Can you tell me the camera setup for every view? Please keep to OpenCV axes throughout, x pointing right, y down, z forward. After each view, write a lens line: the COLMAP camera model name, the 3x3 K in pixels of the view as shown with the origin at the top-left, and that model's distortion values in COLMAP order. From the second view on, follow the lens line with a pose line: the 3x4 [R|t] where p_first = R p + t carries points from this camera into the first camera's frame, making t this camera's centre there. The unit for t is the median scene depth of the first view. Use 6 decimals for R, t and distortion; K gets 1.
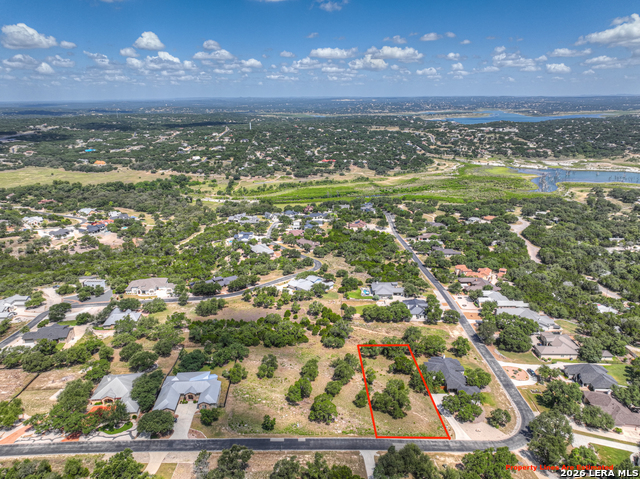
lens RADIAL K [[449.8, 0, 320.9], [0, 449.8, 239.4], [0, 0, 1]] dist [-0.006248, 0.025450]
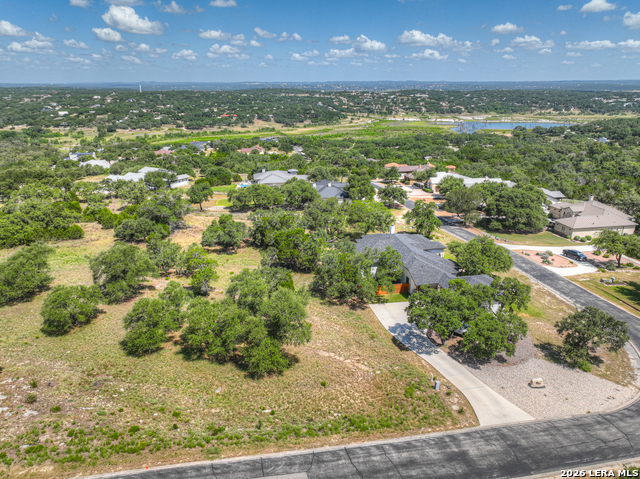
lens RADIAL K [[449.8, 0, 320.6], [0, 449.8, 240.3], [0, 0, 1]] dist [-0.006248, 0.025450]
pose [[0.982718, -0.056866, 0.176157, 0.099665], [0.052019, 0.998133, 0.032016, 0.190564], [-0.177649, -0.022300, 0.983841, 0.447543]]
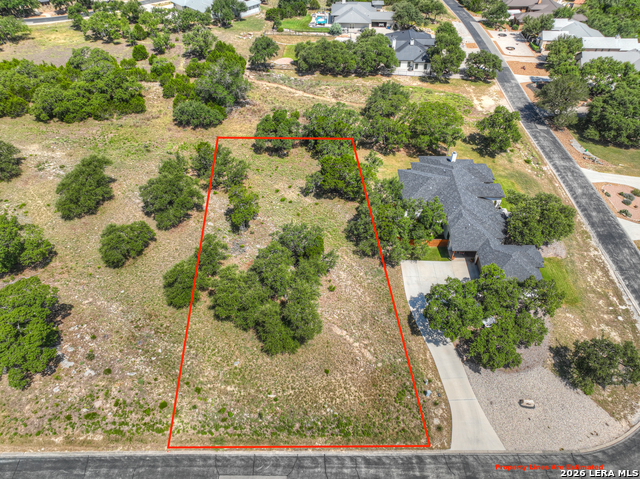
lens RADIAL K [[449.8, 0, 320.5], [0, 449.8, 239.6], [0, 0, 1]] dist [-0.006248, 0.025450]
pose [[0.999485, 0.029155, -0.013442, 0.125987], [-0.019608, 0.885884, 0.463493, 0.110694], [0.025421, -0.462990, 0.885999, 0.469043]]
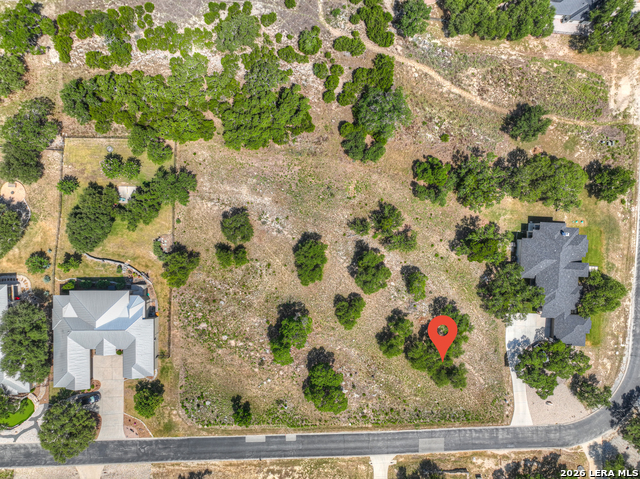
lens RADIAL K [[449.8, 0, 322.0], [0, 449.8, 238.8], [0, 0, 1]] dist [-0.006248, 0.025450]
pose [[0.997324, 0.070403, 0.019726, -0.016772], [-0.038748, 0.280155, 0.959172, -0.176734], [0.062003, -0.957370, 0.282133, 0.622297]]
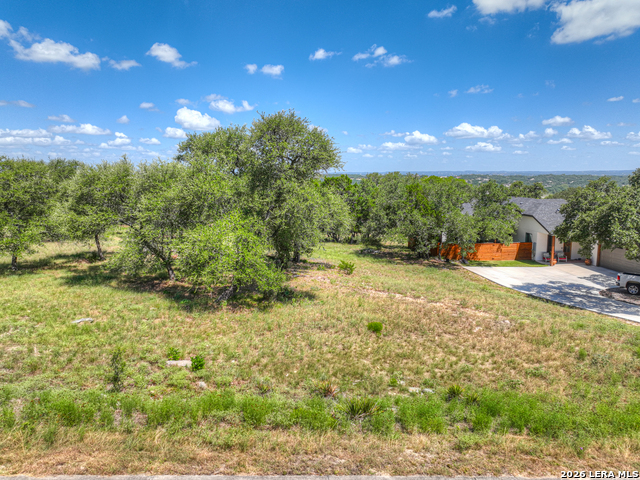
lens RADIAL K [[449.8, 0, 320.2], [0, 449.8, 242.5], [0, 0, 1]] dist [-0.006248, 0.025450]
pose [[0.998376, -0.006415, 0.056603, 0.117117], [0.015285, 0.987371, -0.157688, 0.248680], [-0.054876, 0.158297, 0.985865, 0.553332]]
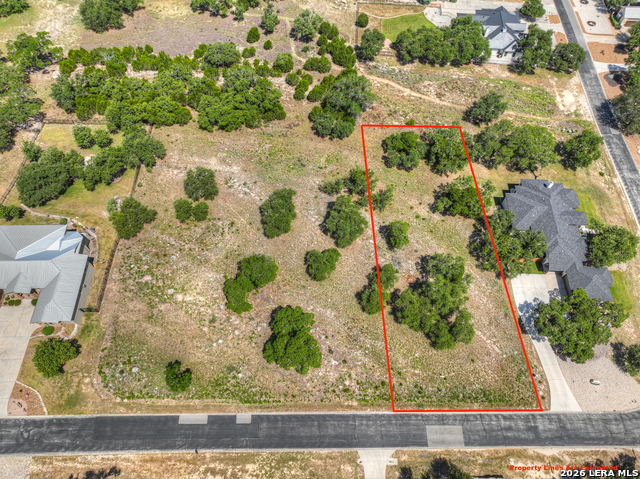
lens RADIAL K [[449.8, 0, 320.7], [0, 449.8, 239.8], [0, 0, 1]] dist [-0.006248, 0.025450]
pose [[0.998735, 0.049251, -0.010136, 0.021183], [-0.029007, 0.728957, 0.683945, -0.021600], [0.041074, -0.682786, 0.729463, 0.438910]]
